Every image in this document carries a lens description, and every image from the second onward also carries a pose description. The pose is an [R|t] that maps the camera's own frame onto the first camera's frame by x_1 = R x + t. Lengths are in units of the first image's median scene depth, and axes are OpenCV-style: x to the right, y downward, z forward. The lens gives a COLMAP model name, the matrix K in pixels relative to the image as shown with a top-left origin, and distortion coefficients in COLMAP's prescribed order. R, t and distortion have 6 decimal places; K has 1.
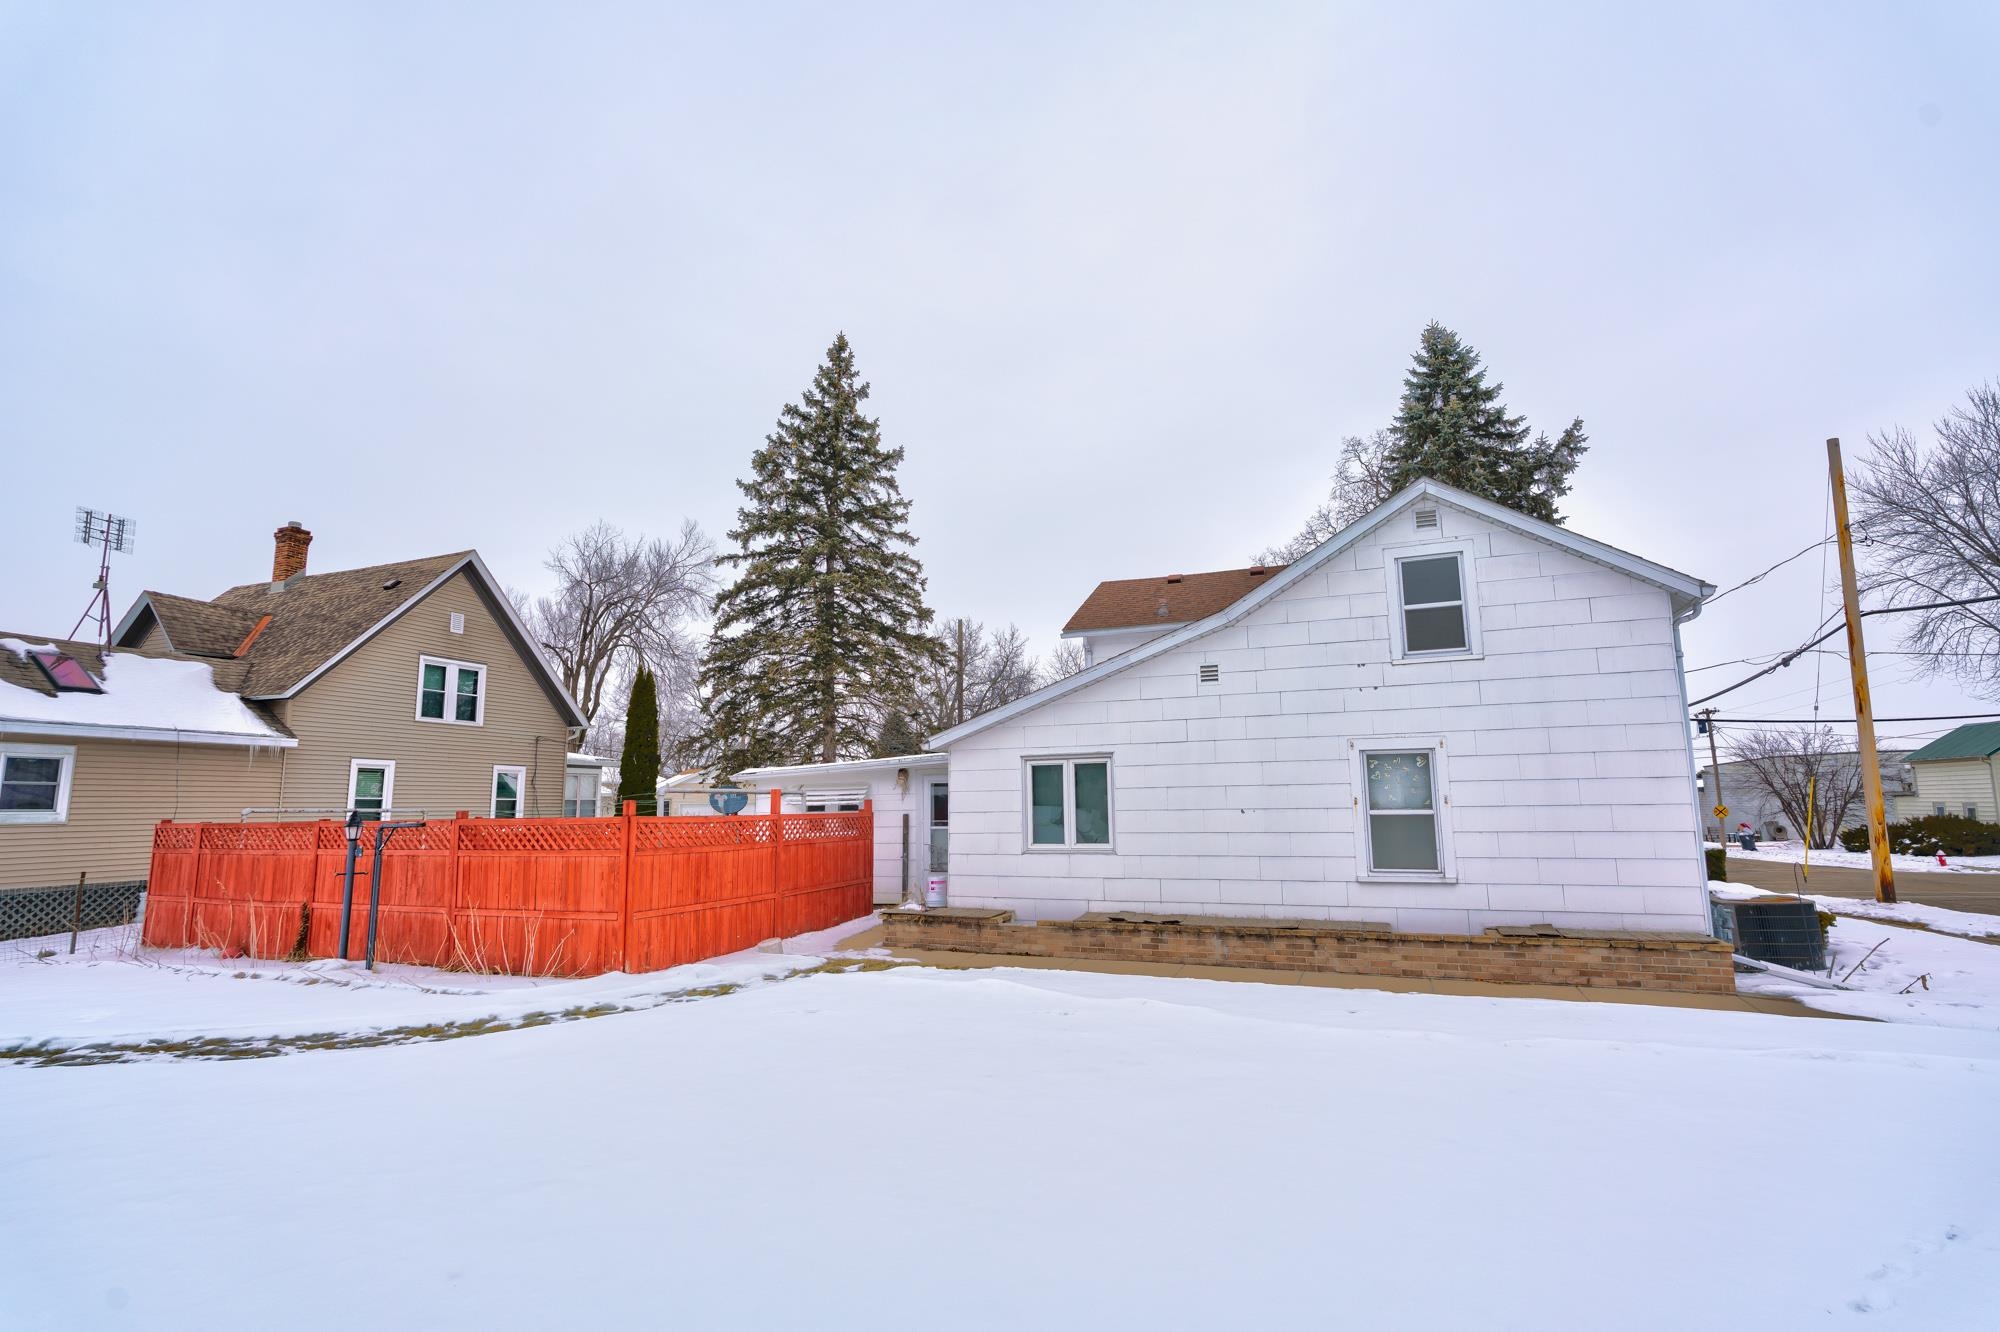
lens RADIAL K [[922.1, 0, 1000.0], [0, 922.1, 666.0], [0, 0, 1]] dist [0.003111, 0.000479]
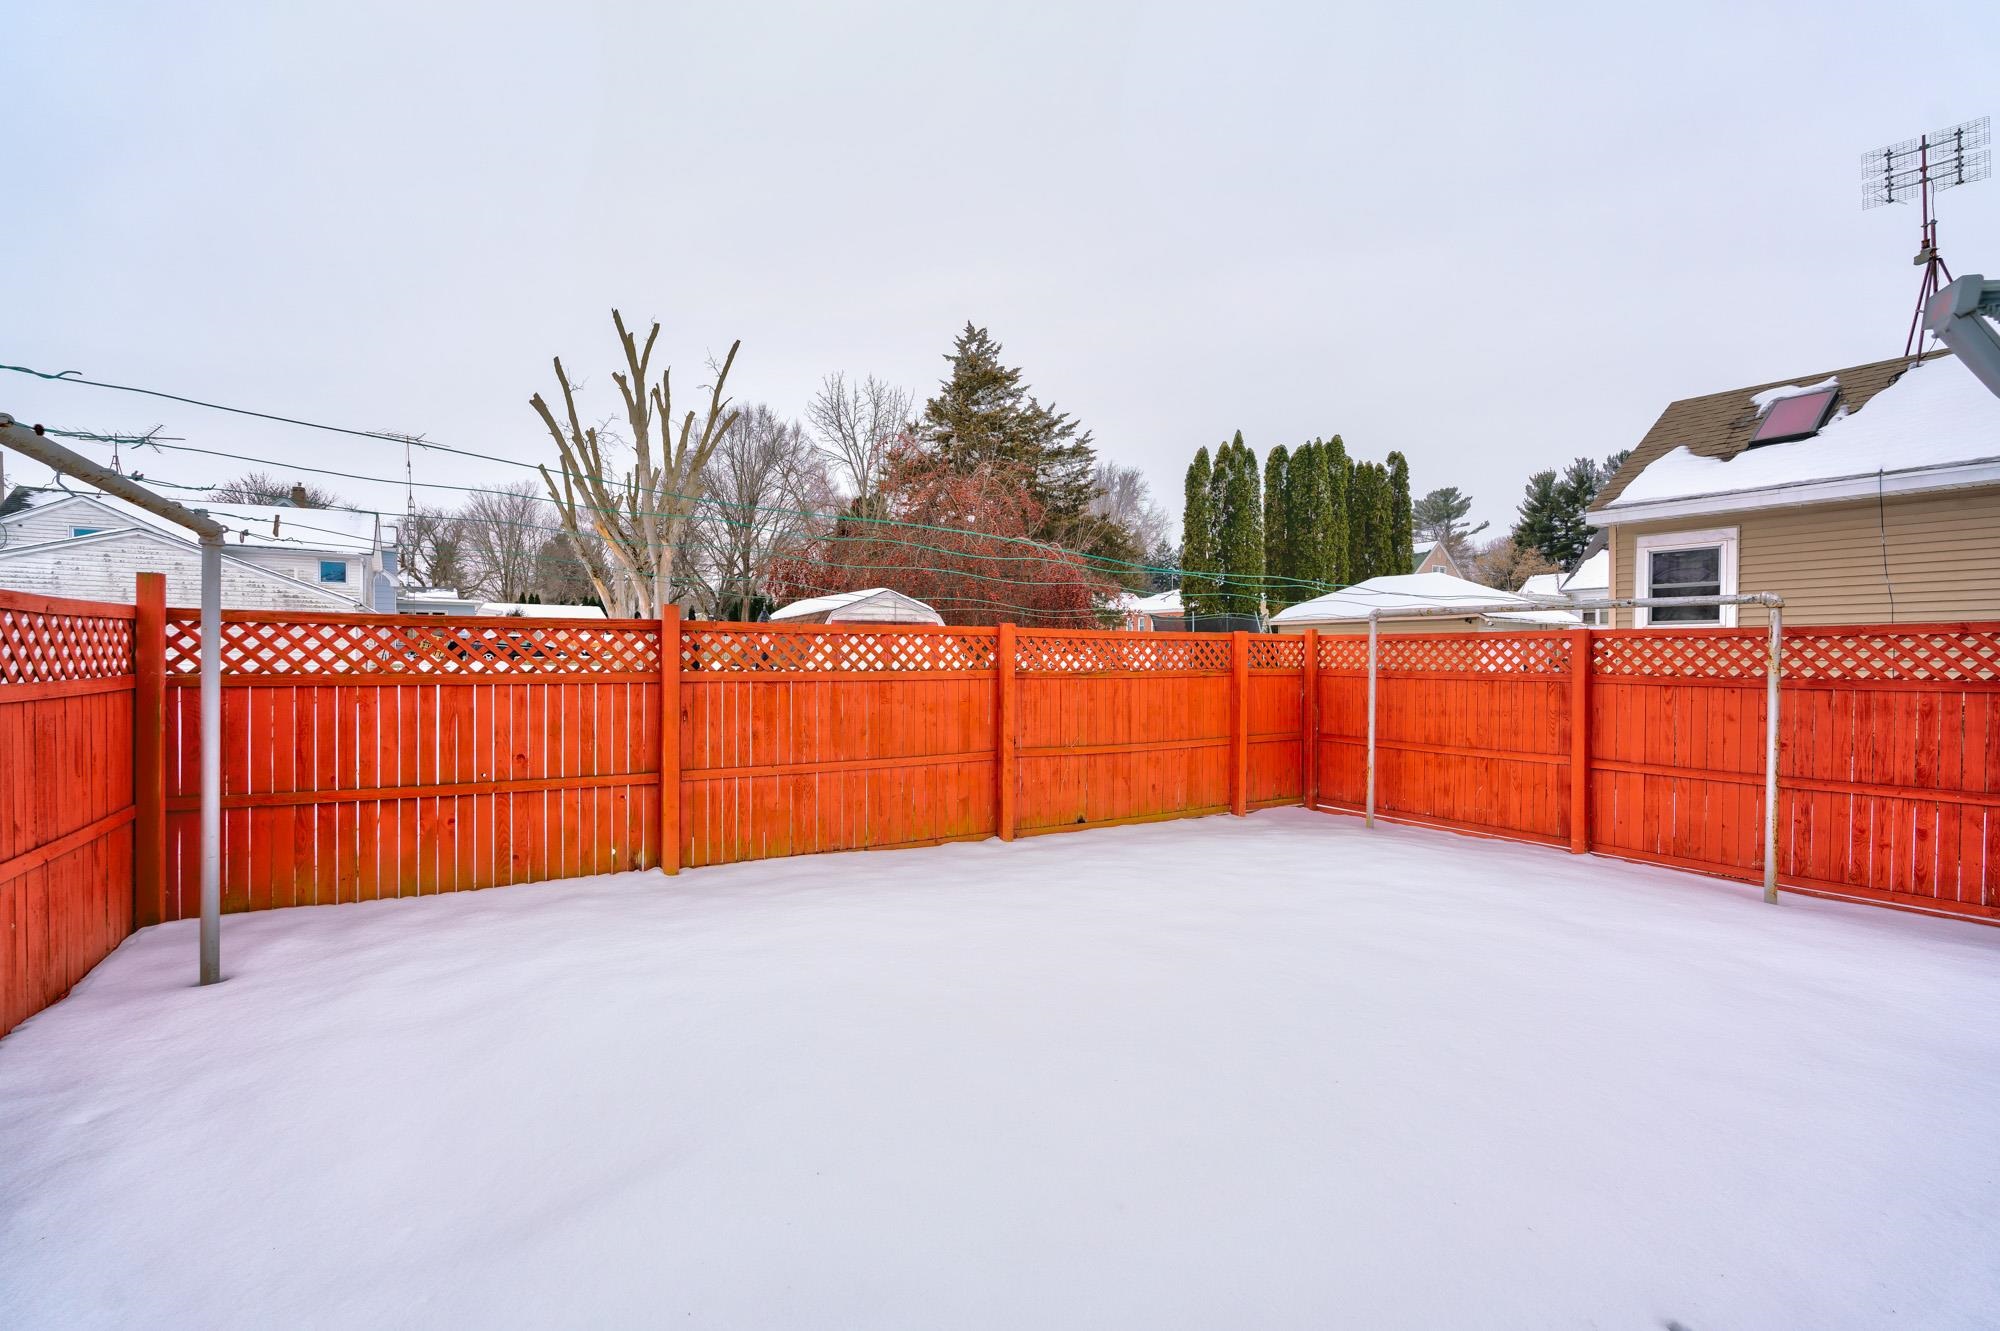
lens RADIAL K [[891.0, 0, 1000.0], [0, 891.0, 665.5], [0, 0, 1]] dist [-0.002936, -0.000206]
pose [[-0.587945, 0.014532, -0.808770, -0.137126], [0.127321, 0.989038, -0.074787, 0.145282], [0.798818, -0.146945, -0.583350, 0.812813]]
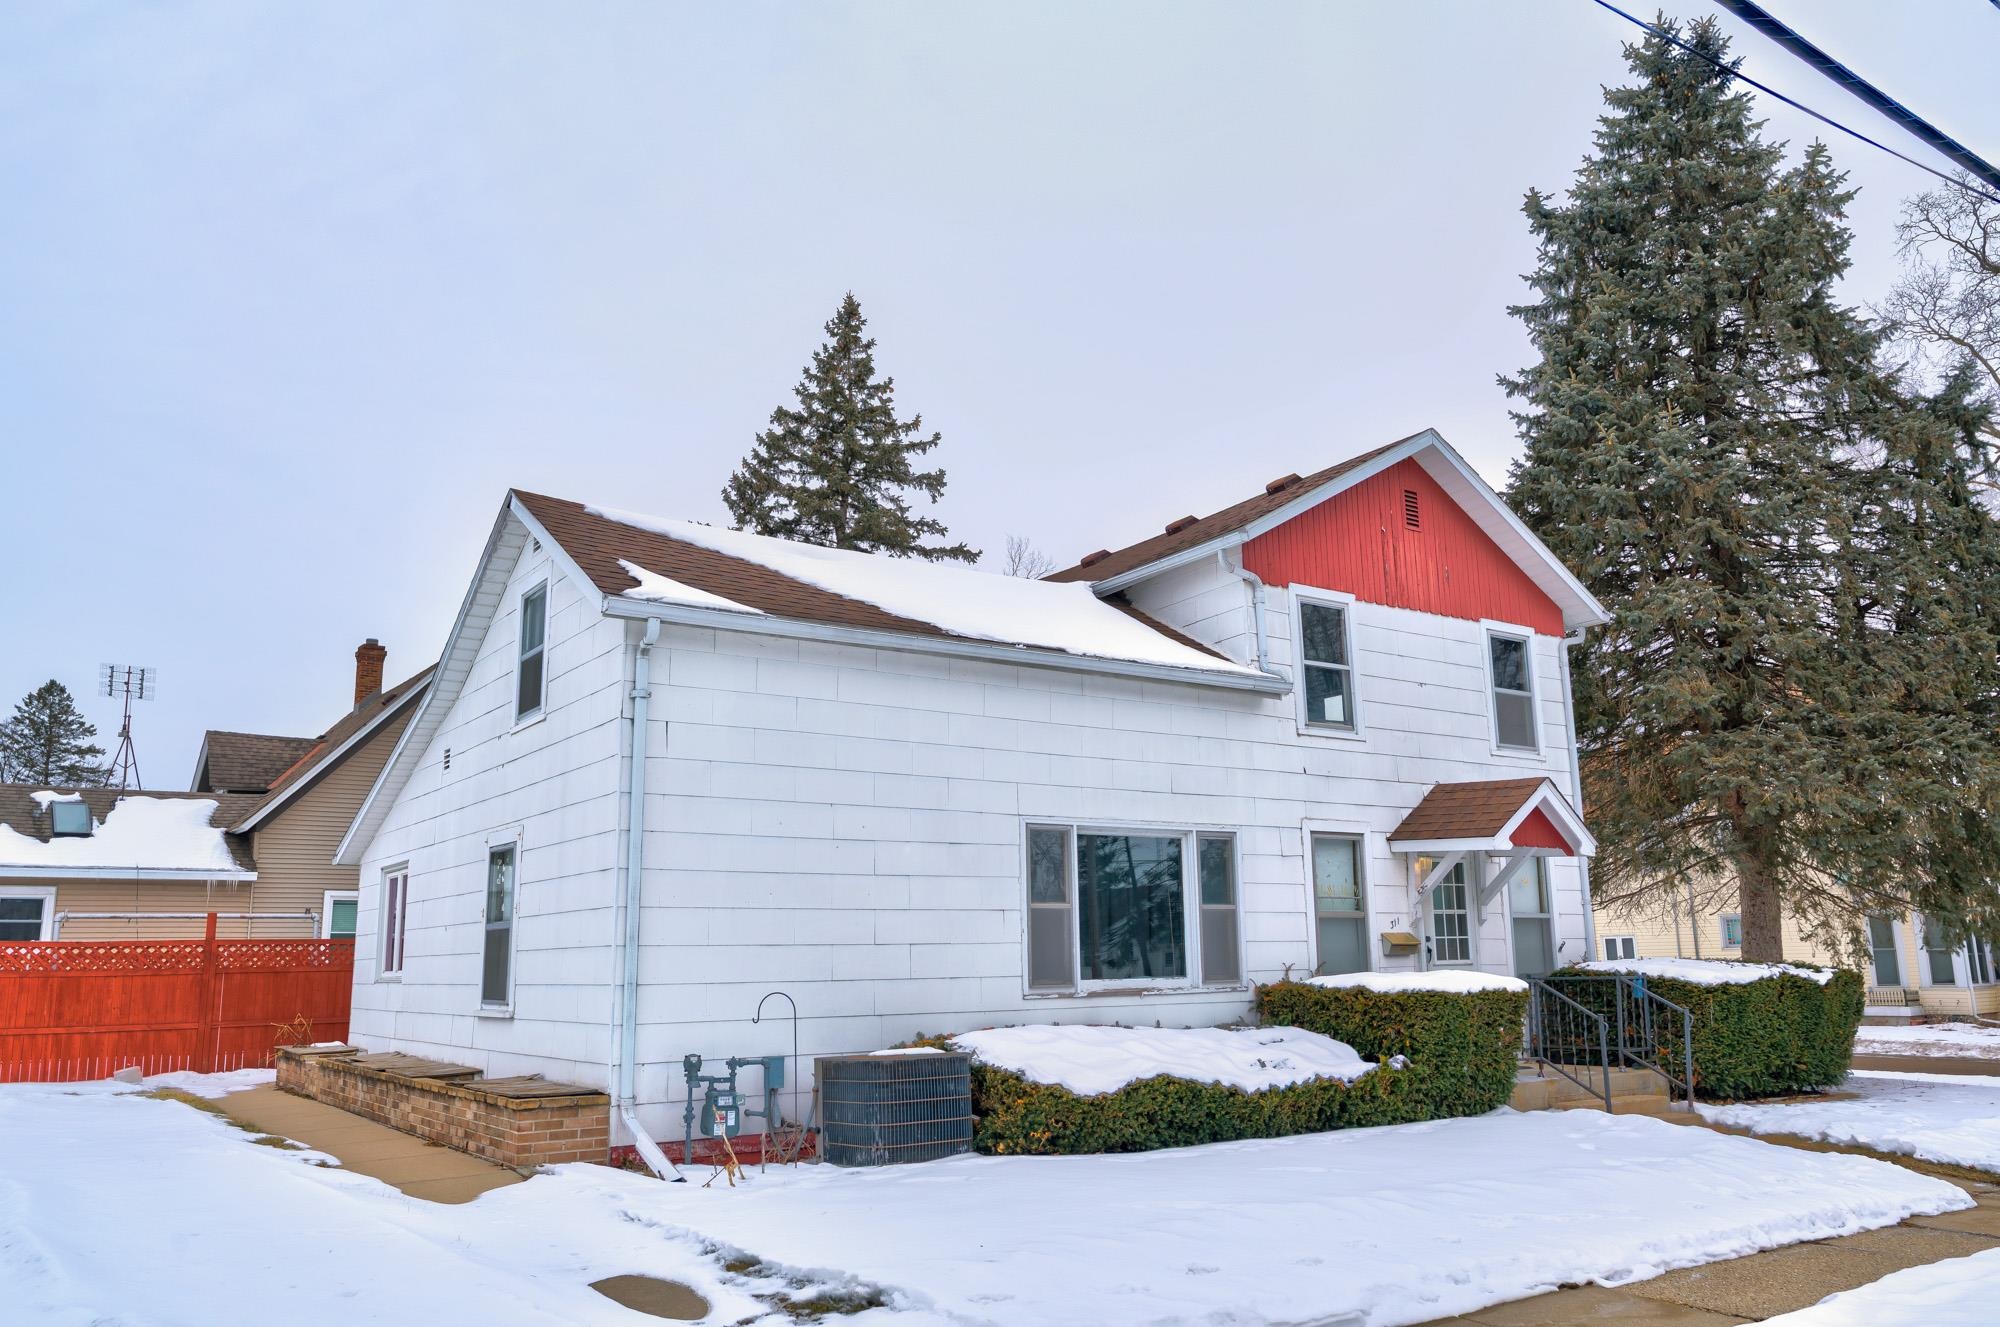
lens RADIAL K [[1497.5, 0, 1000.0], [0, 1497.5, 663.5], [0, 0, 1]] dist [0.005469, 0.008967]
pose [[0.839754, -0.107018, -0.532317, 0.802287], [0.087160, 0.994239, -0.062386, 0.028043], [0.535926, 0.005992, 0.844244, 0.080422]]
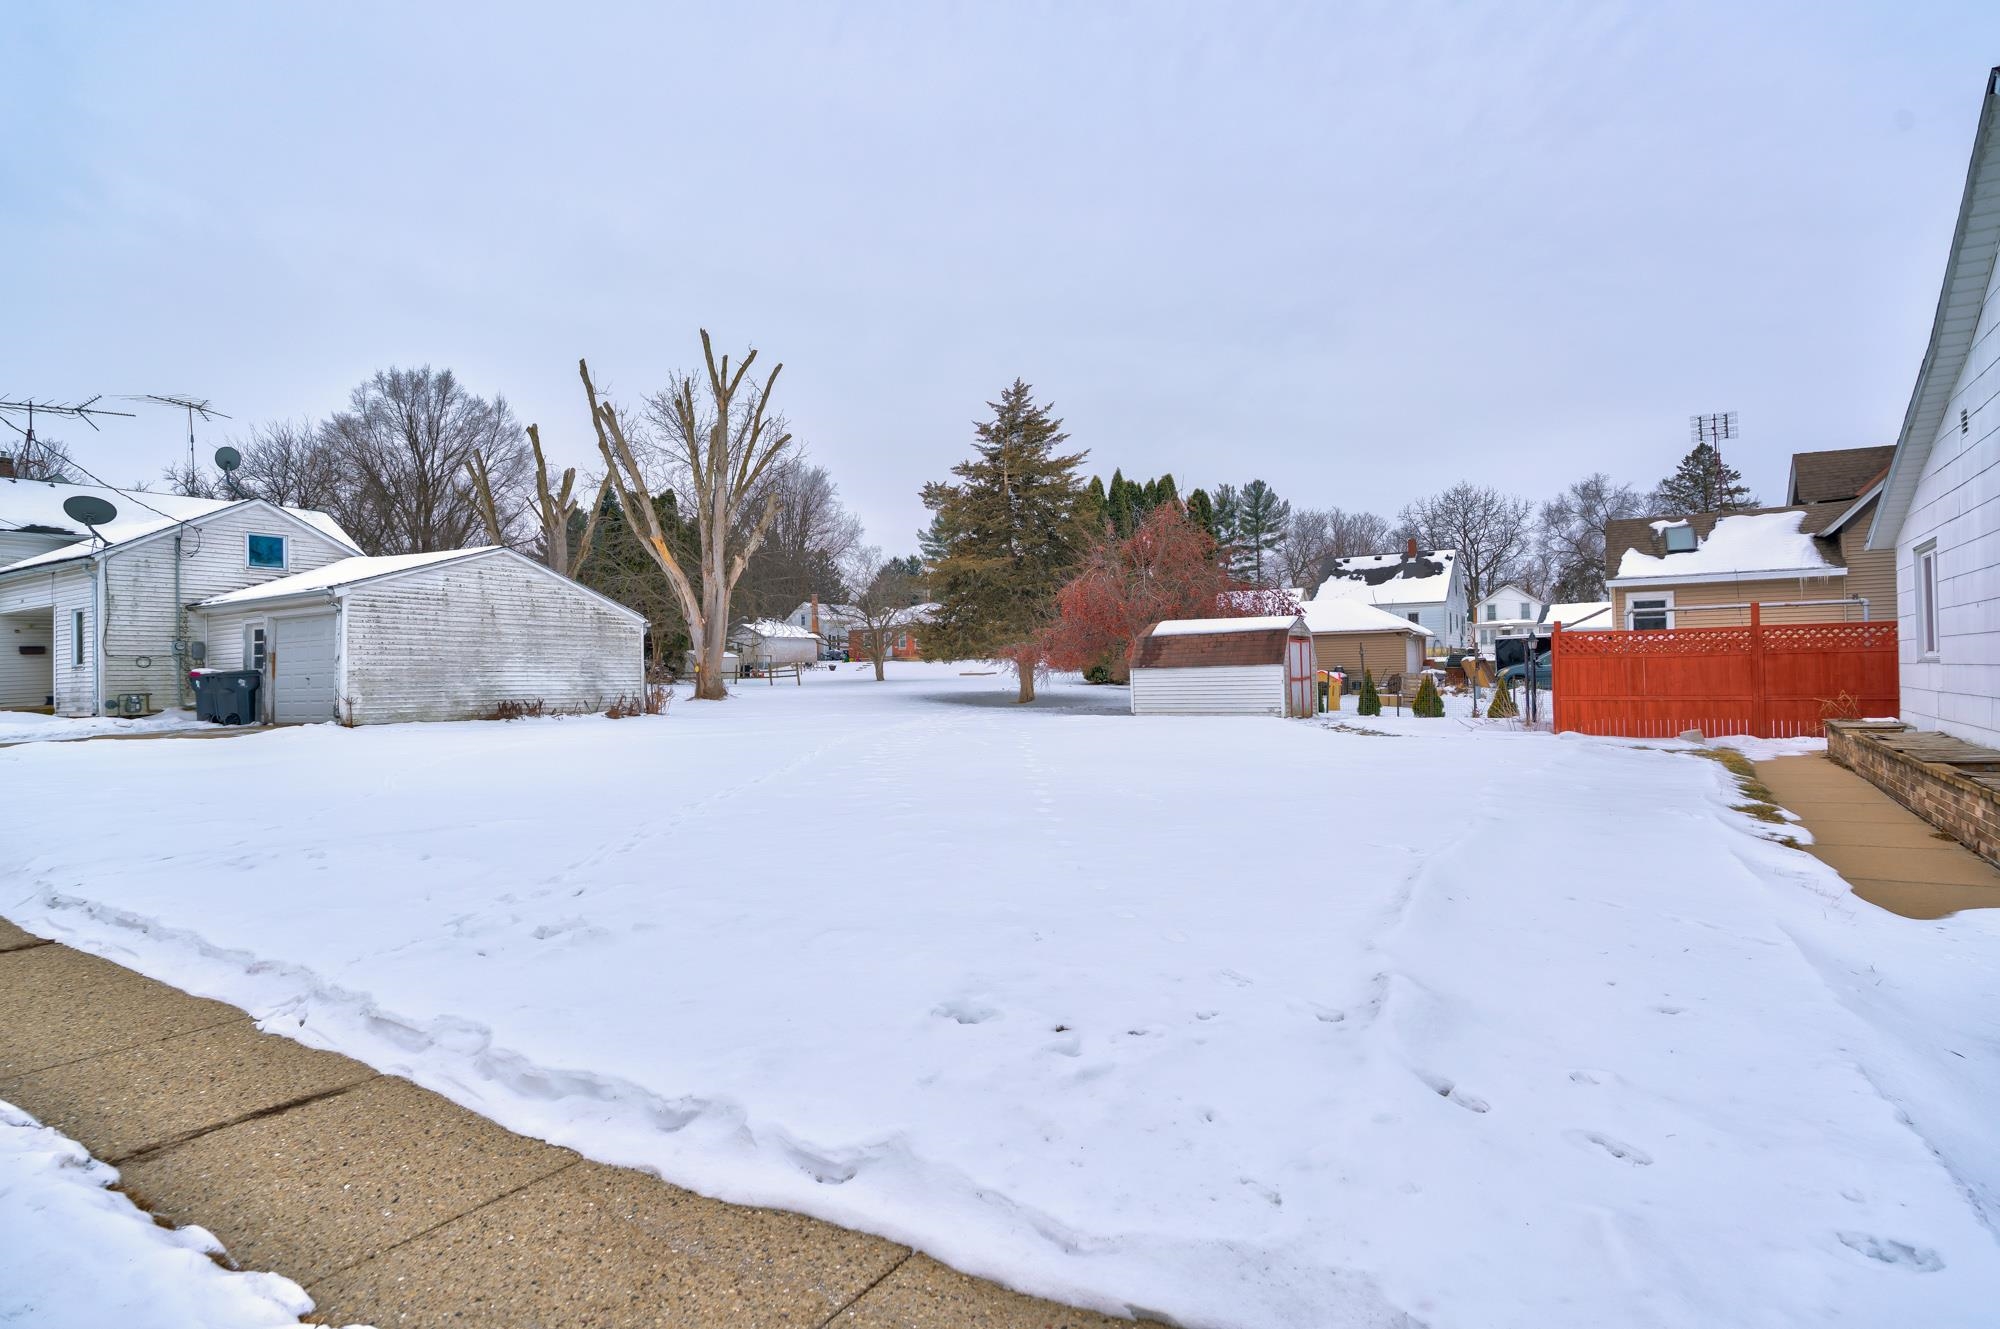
lens RADIAL K [[1042.4, 0, 1000.0], [0, 1042.4, 664.5], [0, 0, 1]] dist [0.000486, -0.001128]
pose [[-0.181101, 0.007870, -0.983433, 0.704828], [0.170895, 0.985007, -0.023588, 0.050996], [0.968503, -0.172336, -0.179731, 0.215574]]
